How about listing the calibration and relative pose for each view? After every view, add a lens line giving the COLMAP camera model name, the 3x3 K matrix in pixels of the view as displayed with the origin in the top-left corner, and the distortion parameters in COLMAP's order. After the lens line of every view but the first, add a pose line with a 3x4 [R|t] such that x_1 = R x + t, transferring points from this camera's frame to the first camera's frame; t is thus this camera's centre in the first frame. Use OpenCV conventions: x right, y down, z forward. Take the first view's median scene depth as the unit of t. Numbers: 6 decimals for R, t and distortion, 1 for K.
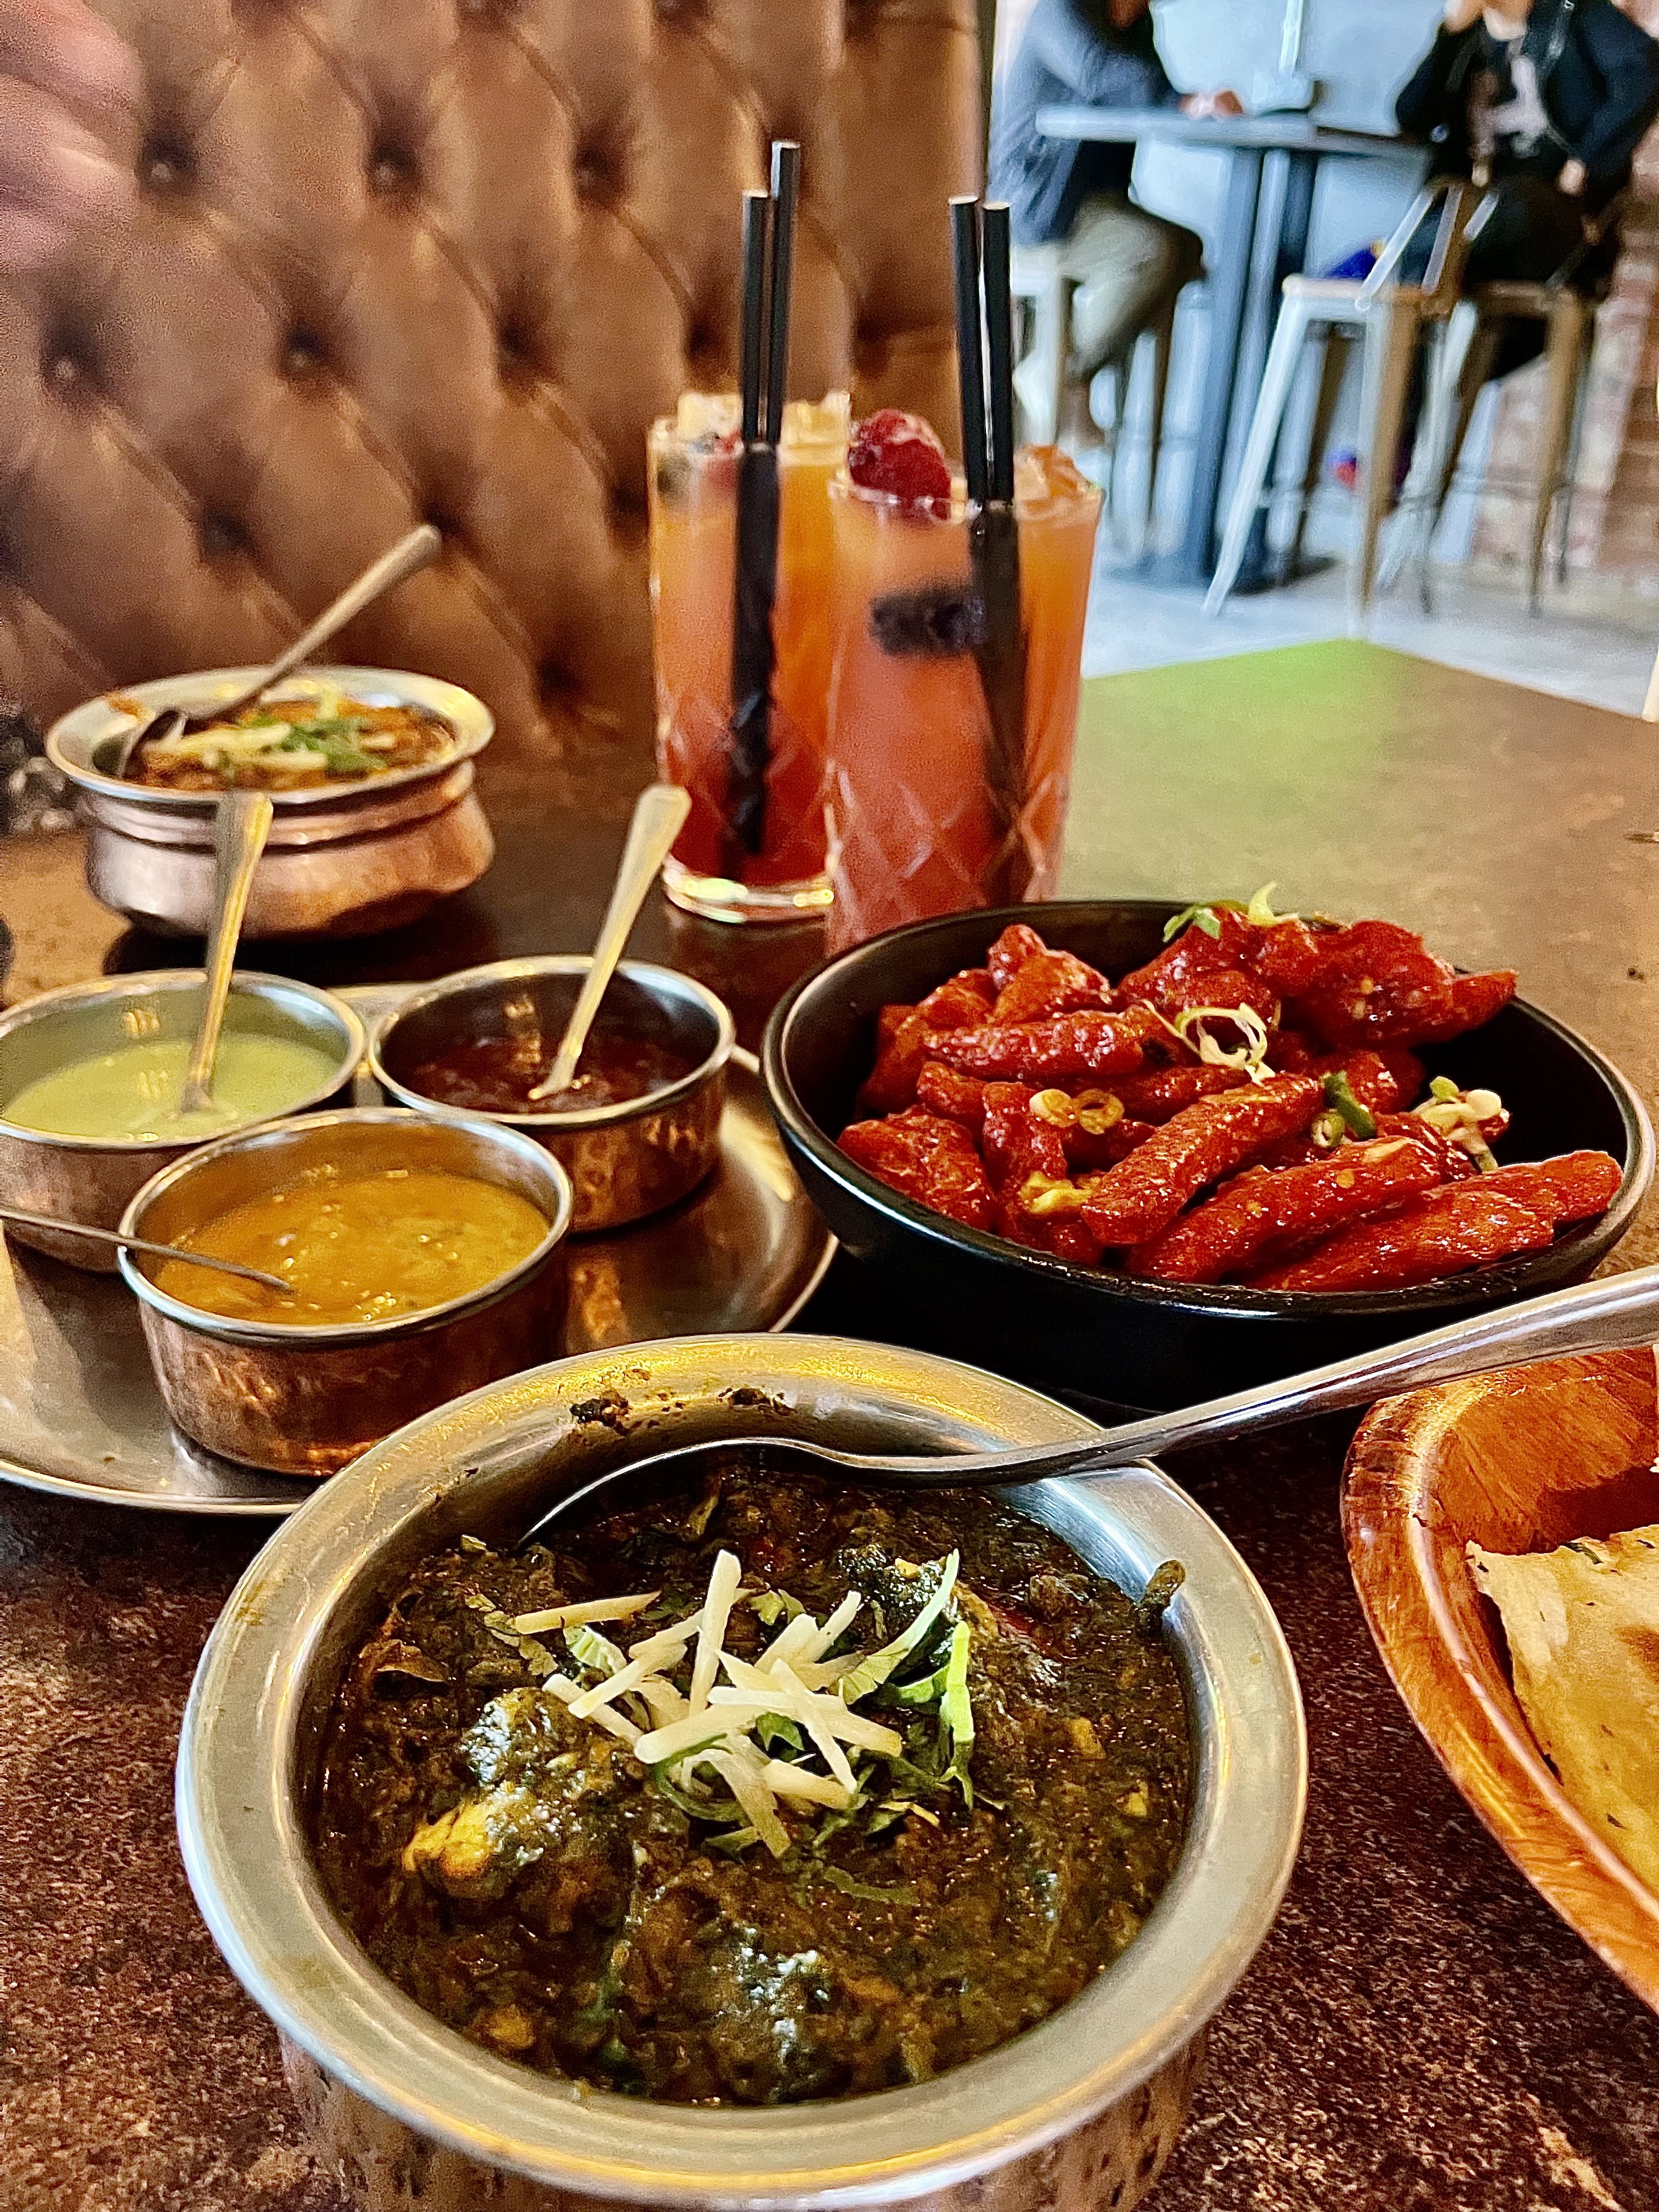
lens RADIAL K [[1683.2, 0, 894.9], [0, 1683.2, 1110.1], [0, 0, 1]] dist [0.060956, -0.102235]
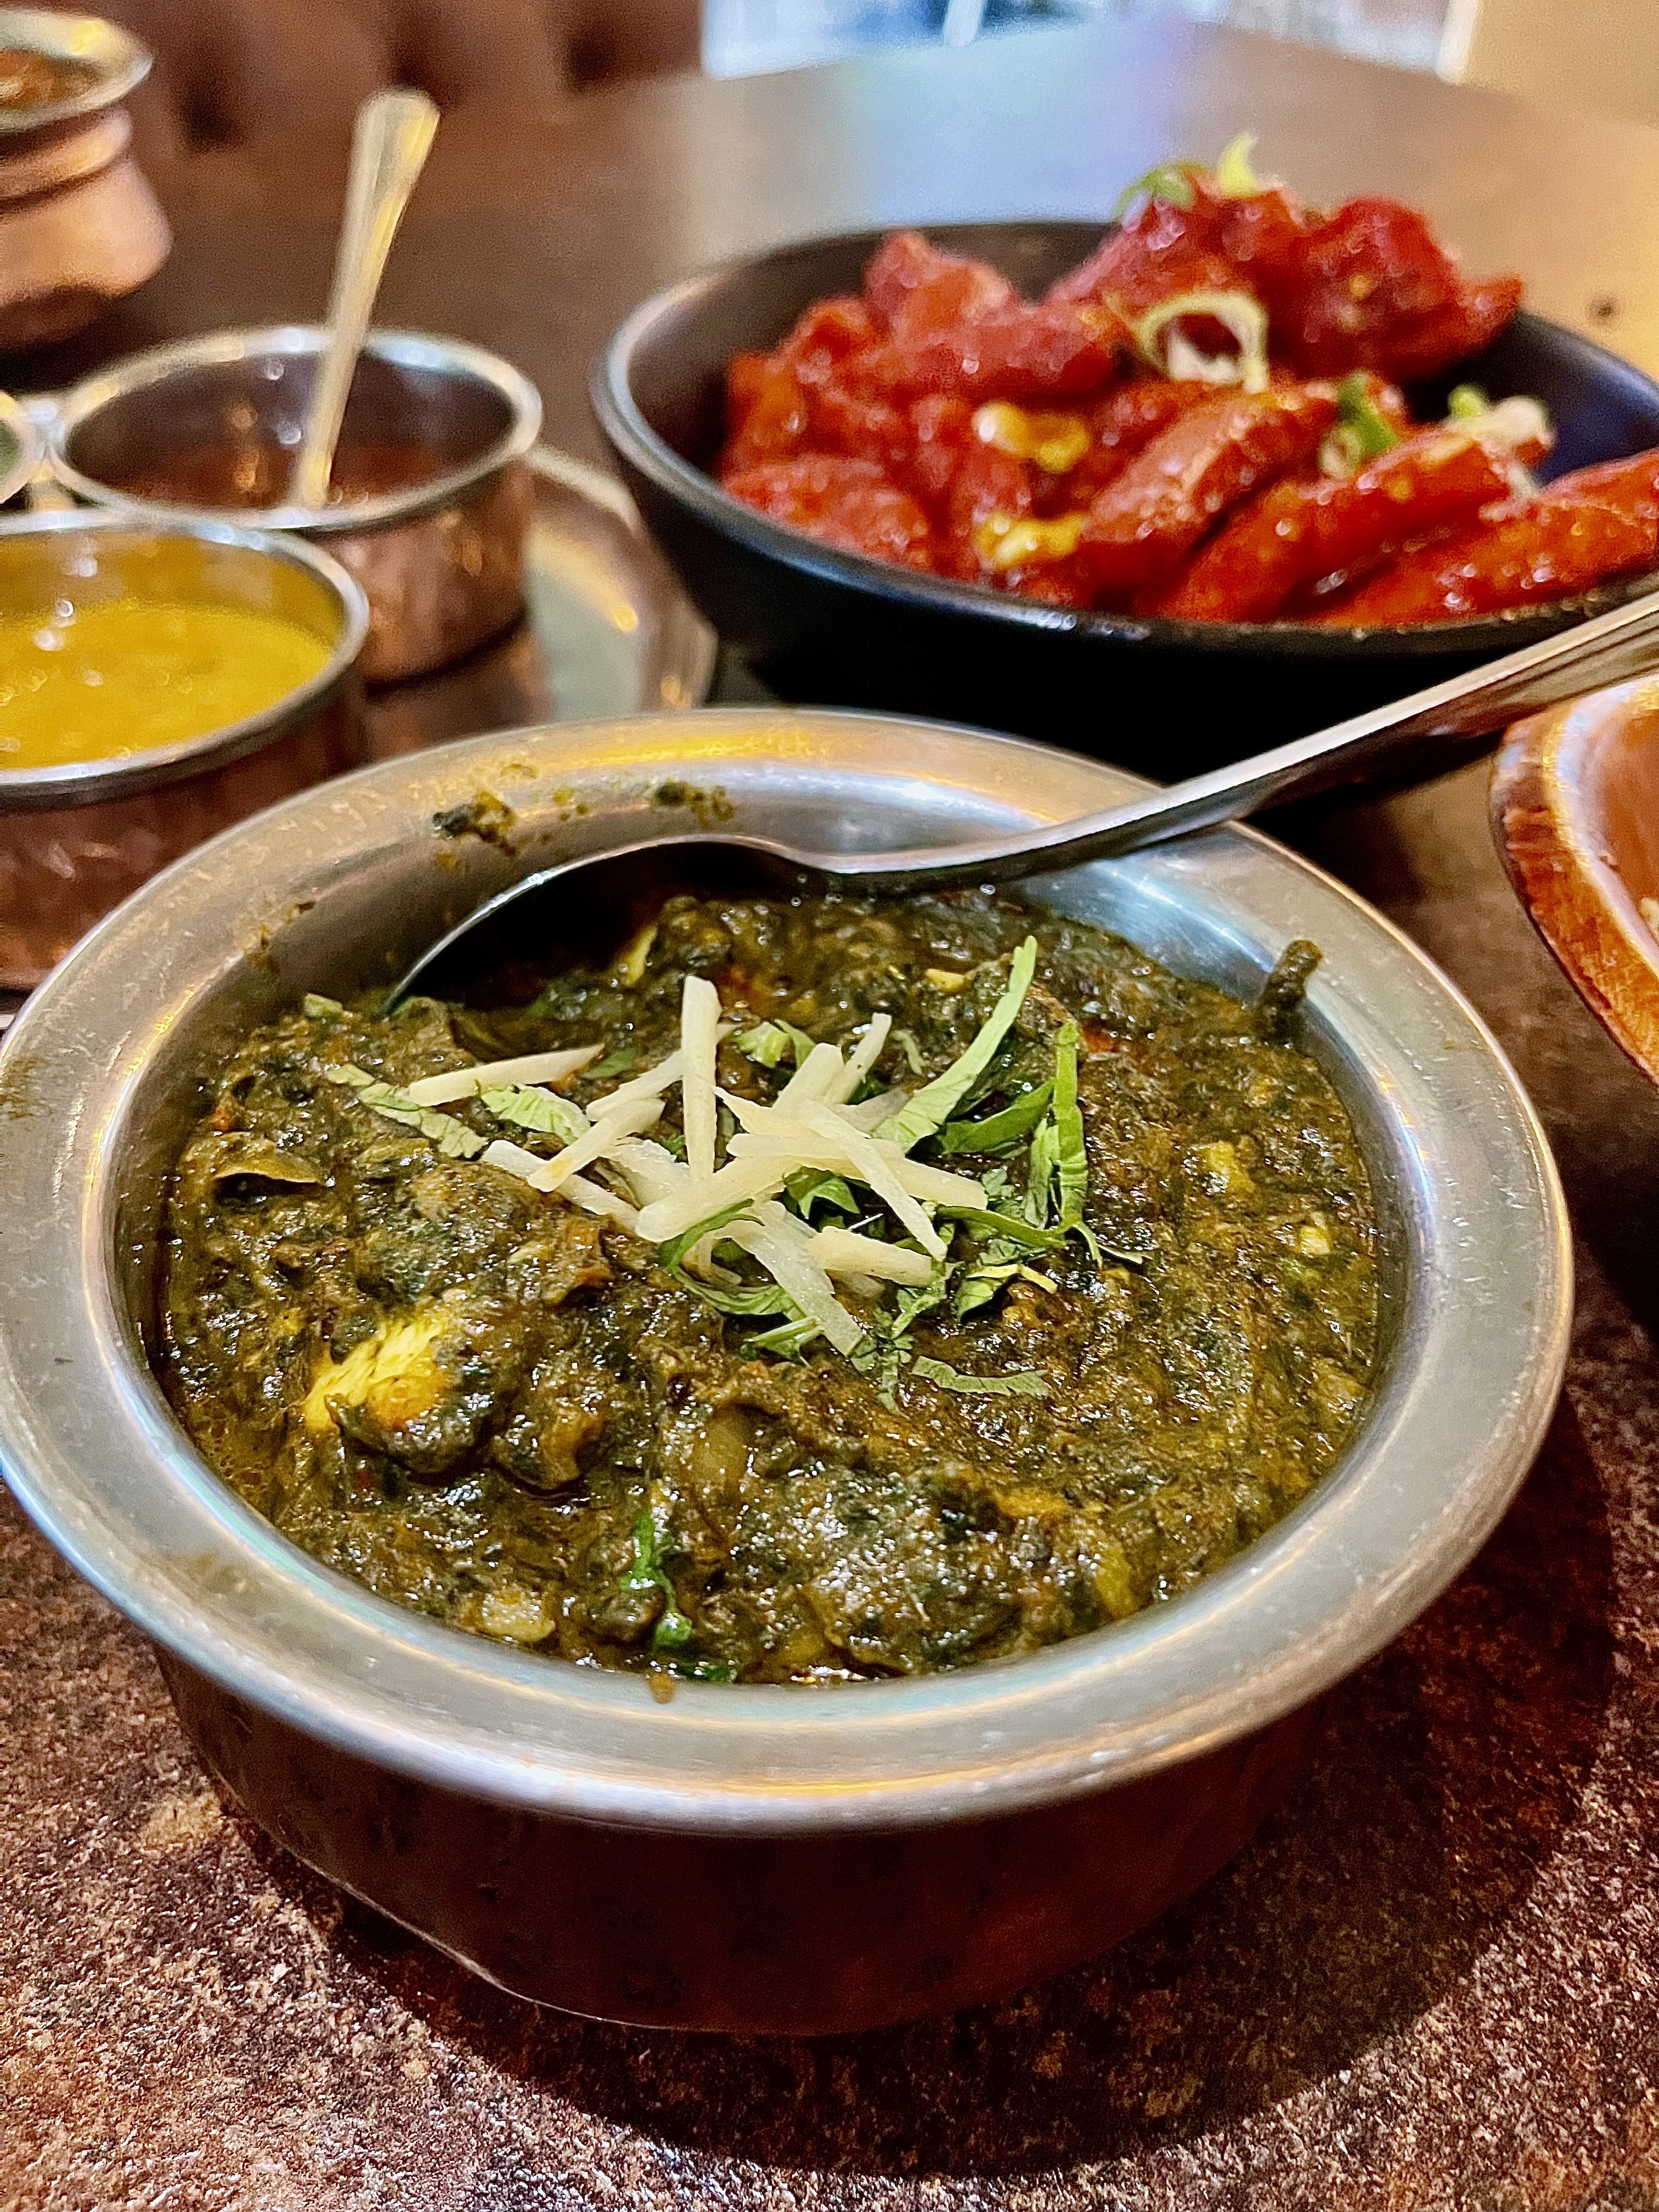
lens RADIAL K [[1696.1, 0, 829.5], [0, 1696.1, 1106.0], [0, 0, 1]] dist [0.004592, -0.006726]
pose [[0.990864, -0.088447, 0.101816, -0.127487], [0.062485, 0.970081, 0.234601, 0.158672], [-0.119519, -0.226095, 0.966745, 0.310007]]
